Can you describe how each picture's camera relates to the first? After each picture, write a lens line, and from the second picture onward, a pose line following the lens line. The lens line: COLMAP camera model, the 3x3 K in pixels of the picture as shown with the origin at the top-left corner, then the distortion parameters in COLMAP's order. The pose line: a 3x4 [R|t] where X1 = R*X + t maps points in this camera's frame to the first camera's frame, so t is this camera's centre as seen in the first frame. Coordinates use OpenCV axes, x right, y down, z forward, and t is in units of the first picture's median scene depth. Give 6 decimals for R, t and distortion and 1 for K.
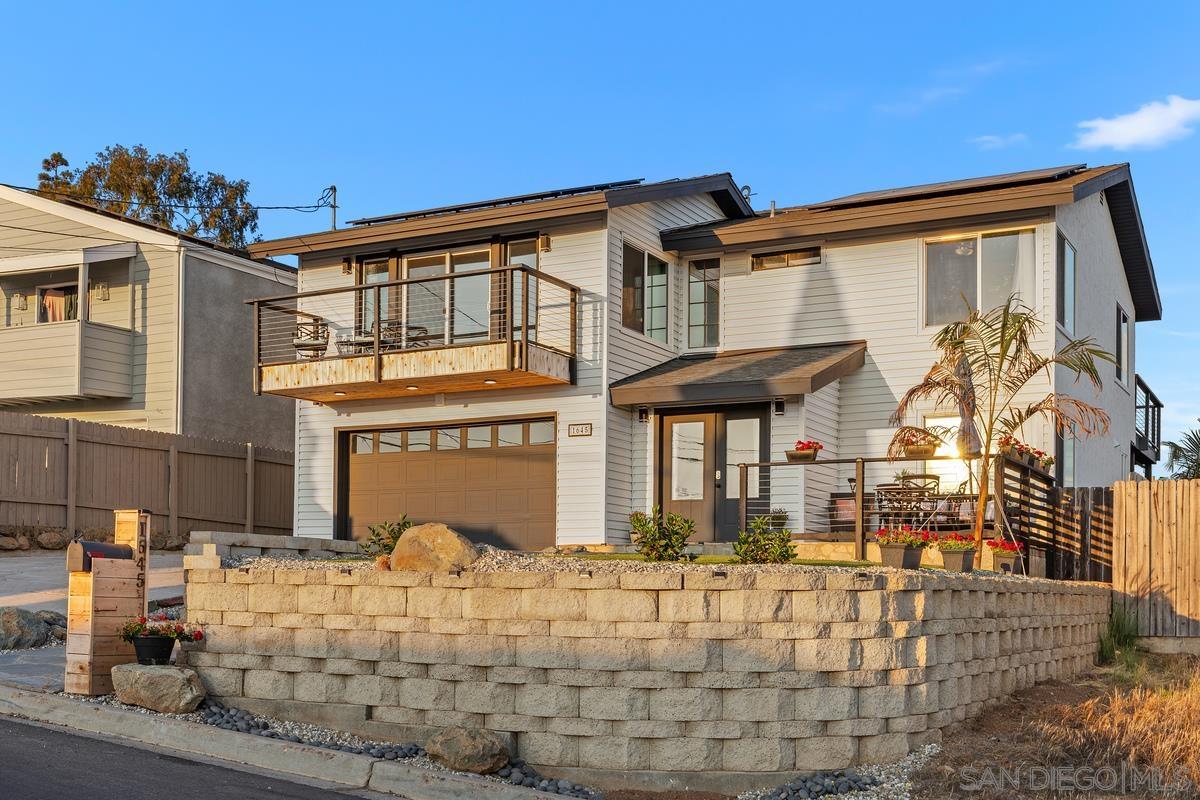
lens RADIAL K [[1413.6, 0, 600.0], [0, 1413.6, 400.0], [0, 0, 1]] dist [-0.000625, -0.000114]
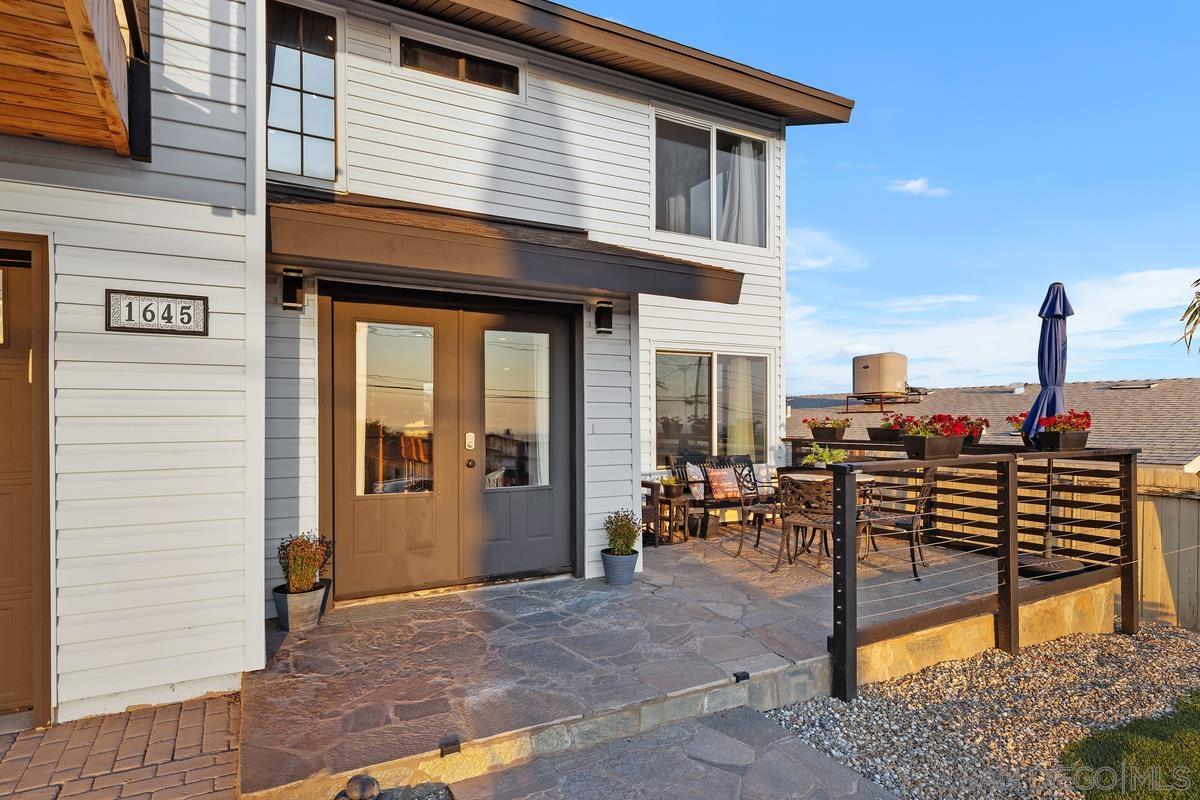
lens RADIAL K [[679.8, 0, 600.0], [0, 679.8, 400.0], [0, 0, 1]] dist [-0.000381, -0.000137]
pose [[0.561180, 0.017744, 0.827503, -0.081555], [-0.118679, 0.991165, 0.059230, 0.019615], [-0.819141, -0.131446, 0.558328, 0.835824]]
